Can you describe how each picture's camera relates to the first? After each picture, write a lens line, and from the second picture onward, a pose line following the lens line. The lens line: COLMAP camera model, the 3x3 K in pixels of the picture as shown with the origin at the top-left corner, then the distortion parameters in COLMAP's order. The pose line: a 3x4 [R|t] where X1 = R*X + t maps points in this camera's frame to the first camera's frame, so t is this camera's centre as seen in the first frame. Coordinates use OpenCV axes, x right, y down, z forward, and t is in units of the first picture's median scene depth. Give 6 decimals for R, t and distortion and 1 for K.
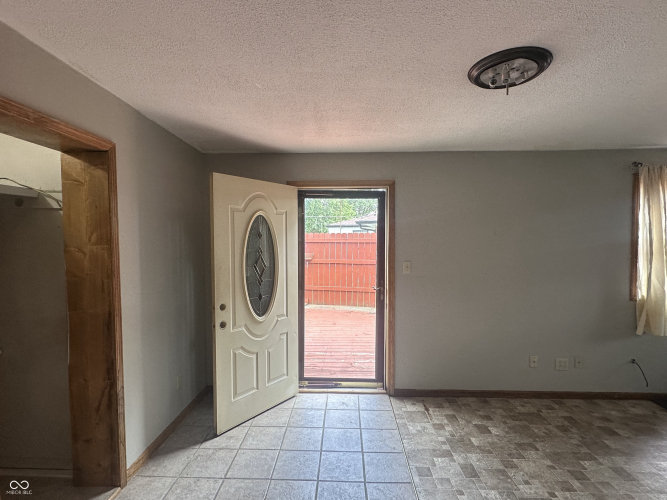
lens RADIAL K [[334.3, 0, 332.7], [0, 334.3, 251.1], [0, 0, 1]] dist [-0.001530, 0.000046]
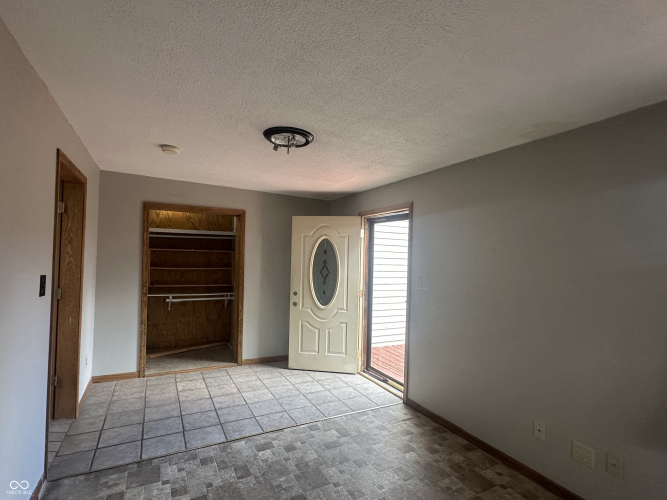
lens RADIAL K [[334.3, 0, 333.1], [0, 334.3, 250.1], [0, 0, 1]] dist [-0.001530, 0.000046]
pose [[0.503835, -0.002932, -0.863795, 1.084553], [-0.058063, 0.997618, -0.037253, -0.000494], [0.861846, 0.068924, 0.502465, 0.258268]]
